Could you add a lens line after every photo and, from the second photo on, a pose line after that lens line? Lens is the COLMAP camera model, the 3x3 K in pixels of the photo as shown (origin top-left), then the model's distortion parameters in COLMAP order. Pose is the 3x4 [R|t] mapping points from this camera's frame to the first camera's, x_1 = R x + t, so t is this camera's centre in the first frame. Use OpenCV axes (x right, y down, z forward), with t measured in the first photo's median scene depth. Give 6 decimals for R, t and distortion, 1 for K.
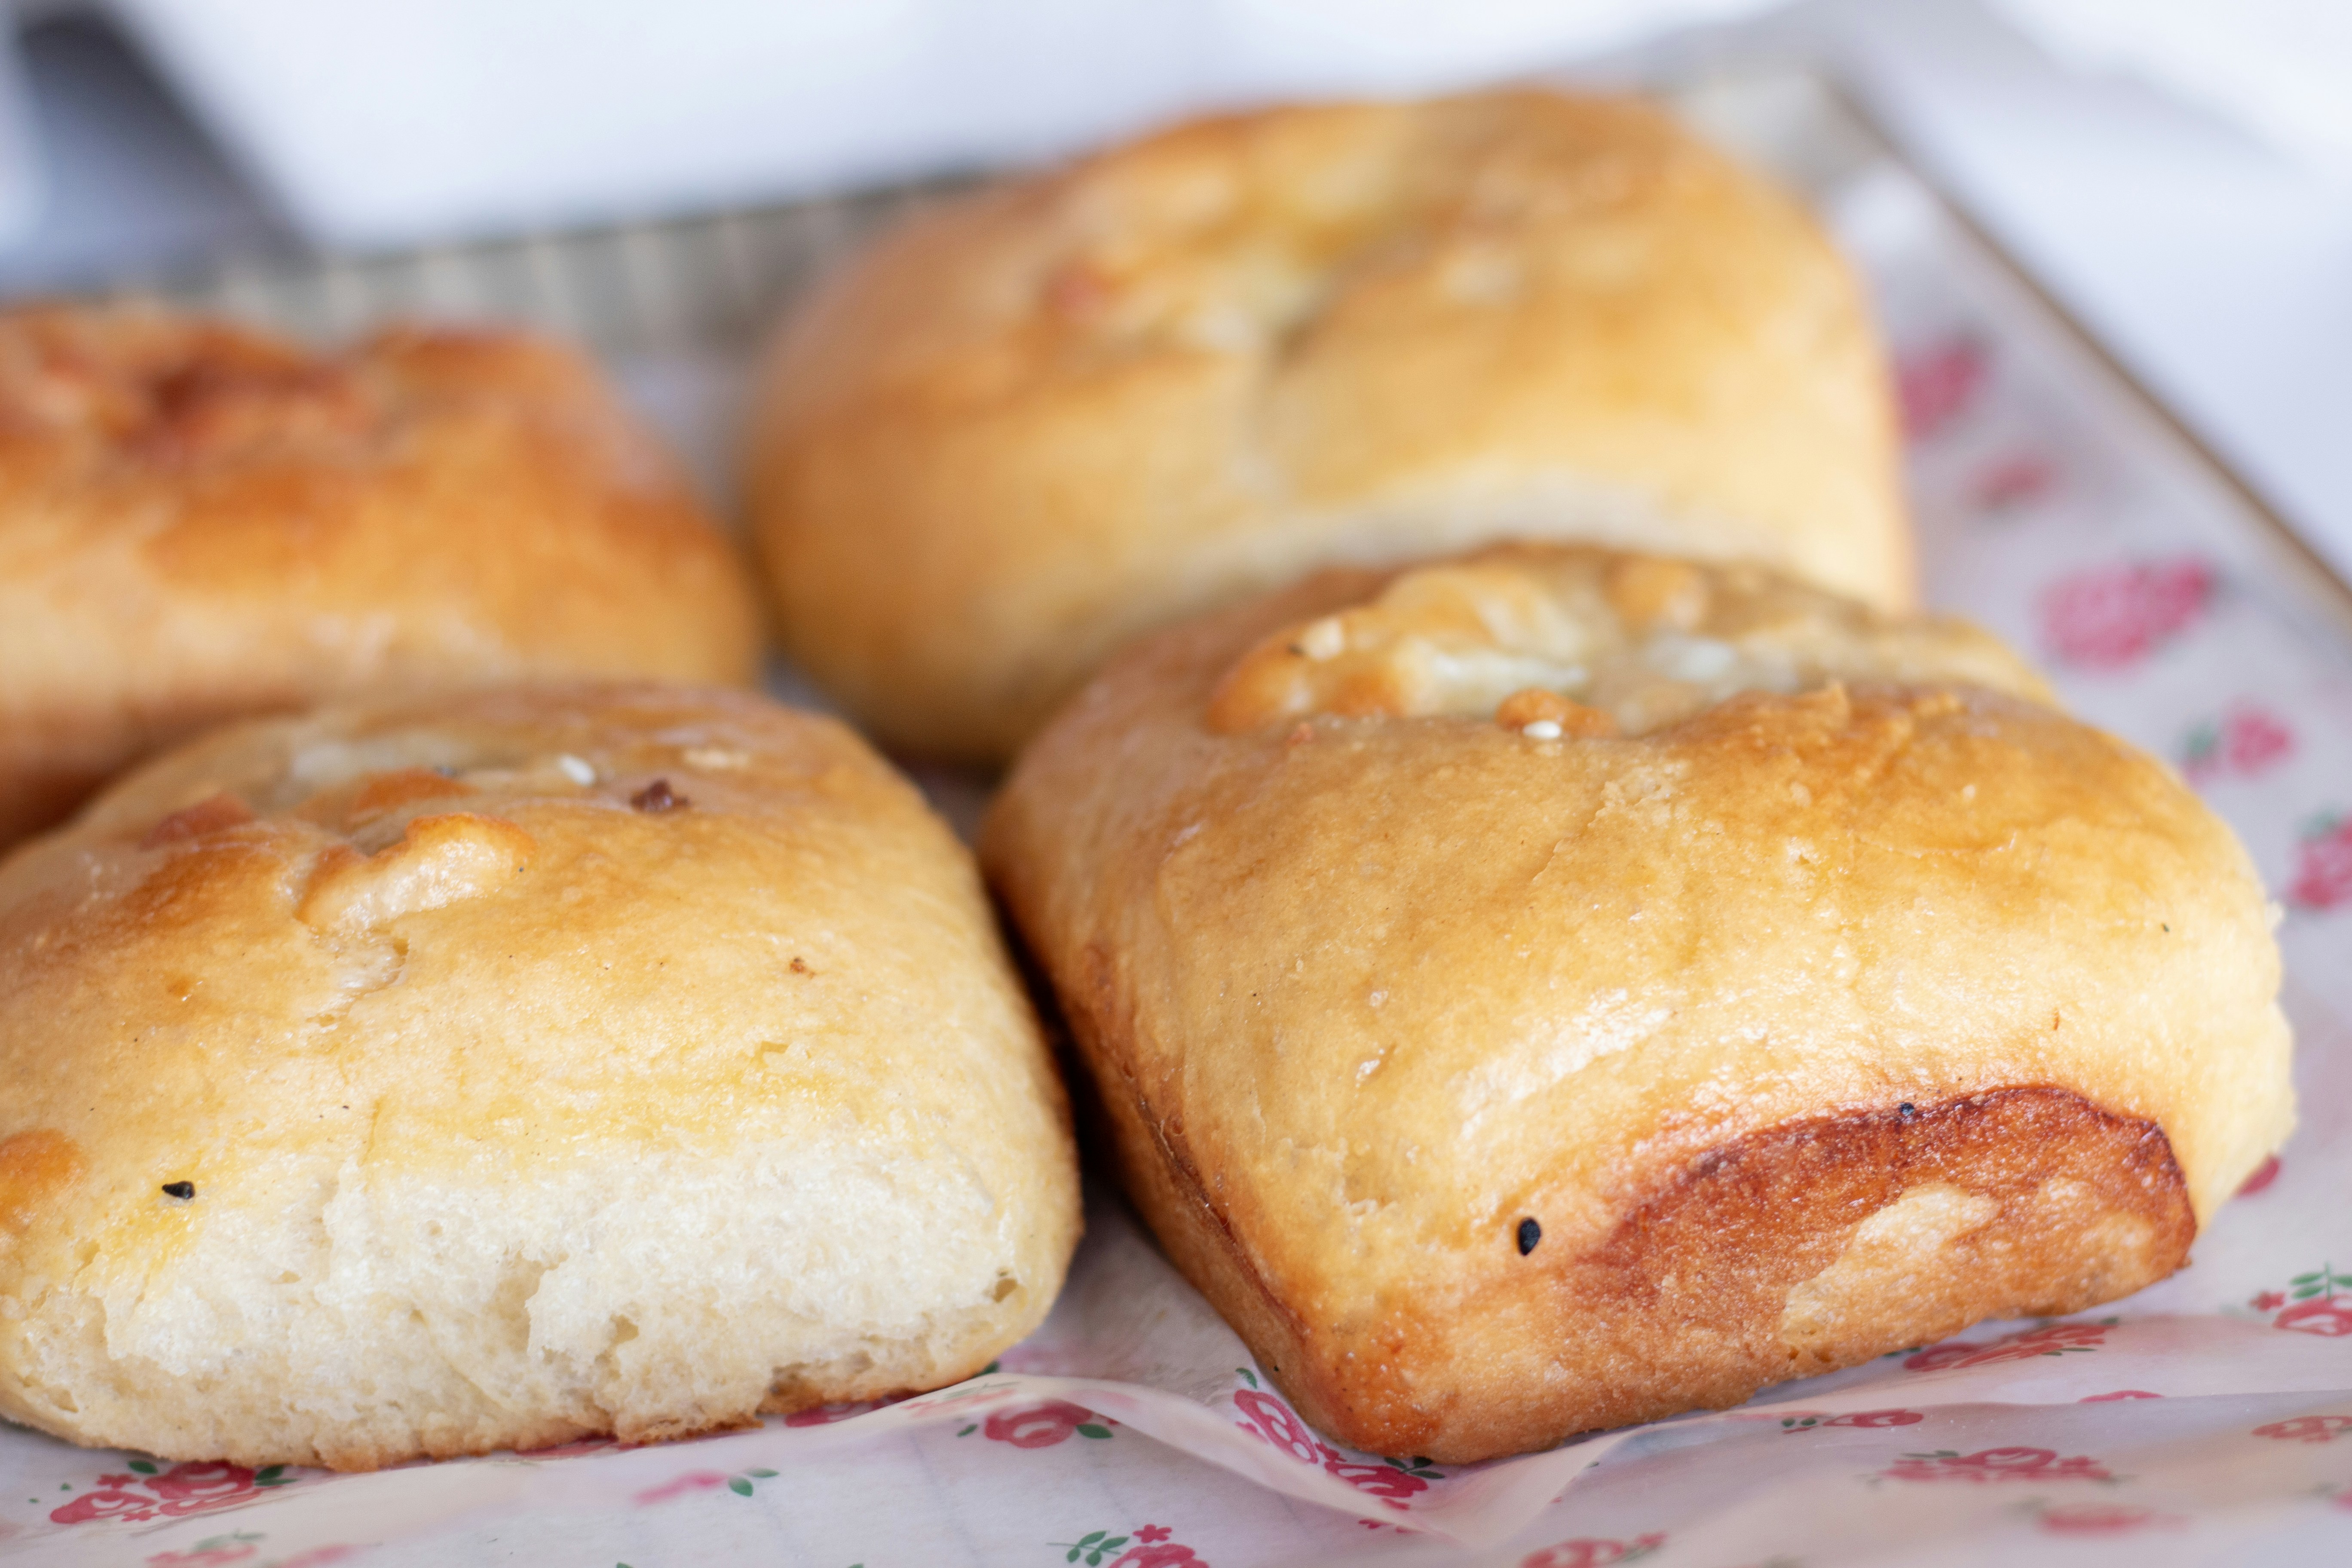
lens RADIAL K [[6079.1, 0, 1175.4], [0, 6079.1, 571.0], [0, 0, 1]] dist [-0.141576, -0.369789]
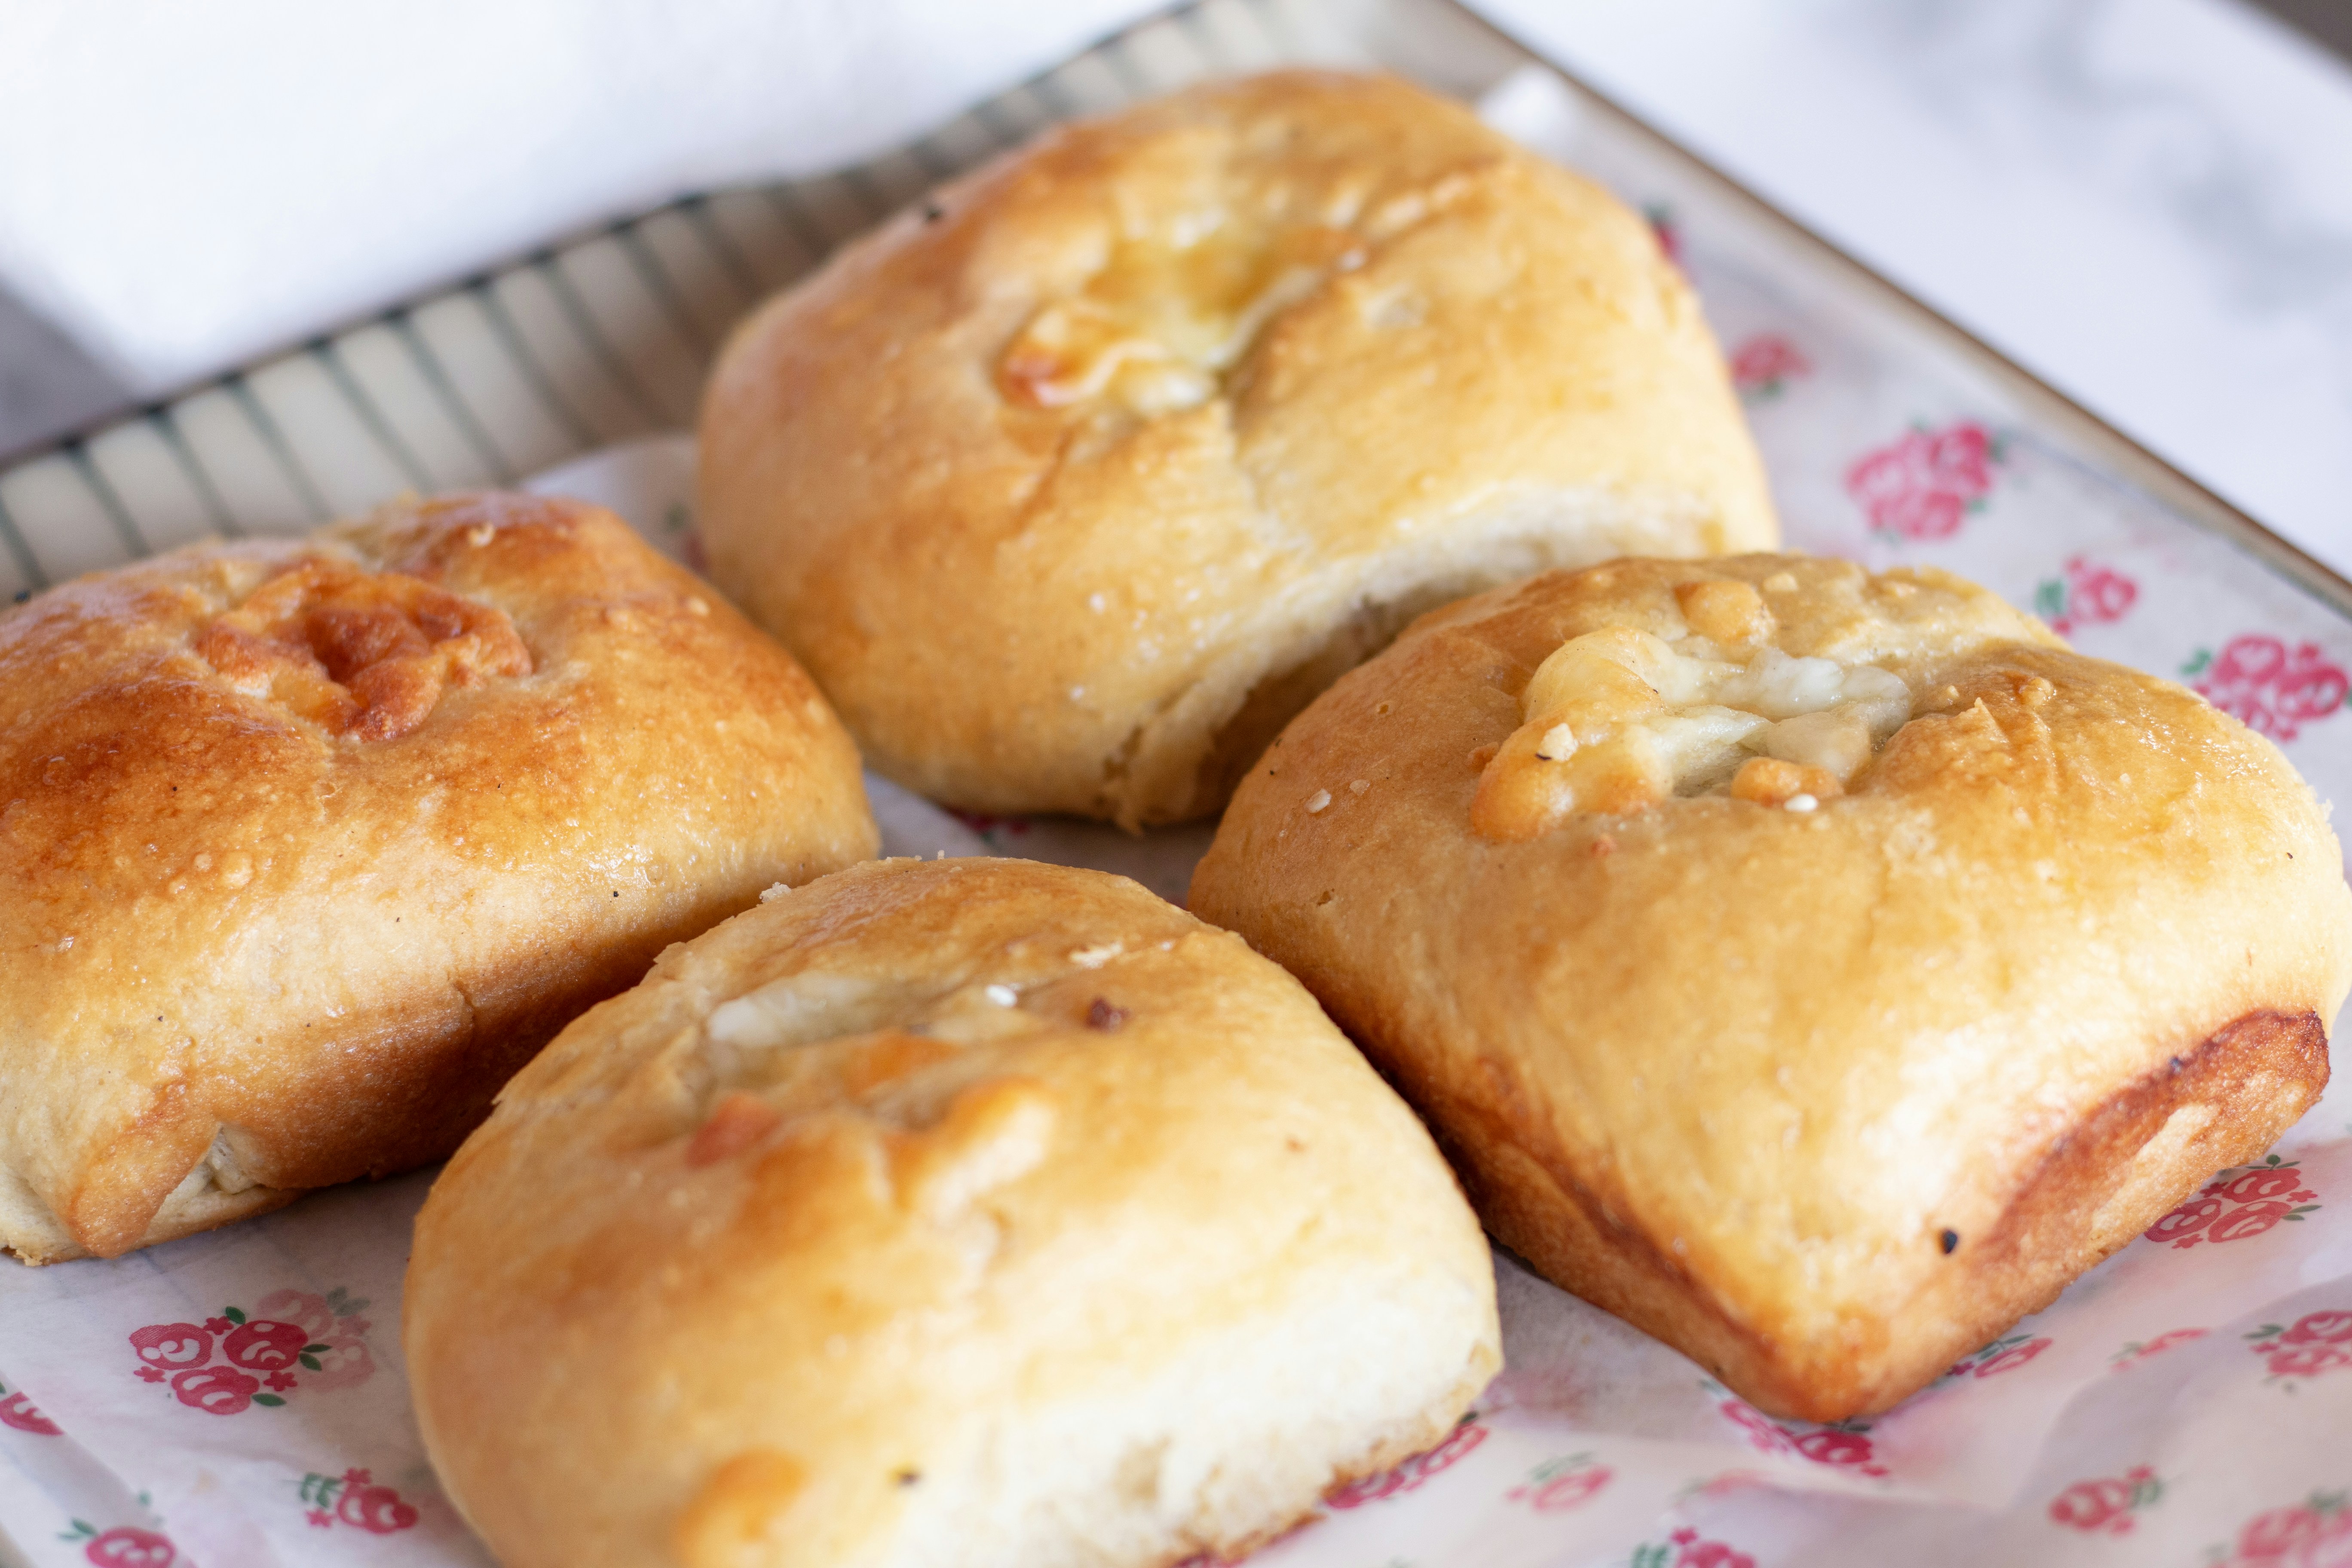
lens RADIAL K [[6079.1, 0, 1175.4], [0, 6079.1, 571.0], [0, 0, 1]] dist [-0.141576, -0.369789]
pose [[0.932878, -0.203211, 0.297395, -0.417875], [0.152599, 0.970871, 0.184722, -0.268633], [-0.326269, -0.126941, 0.936715, -0.087320]]
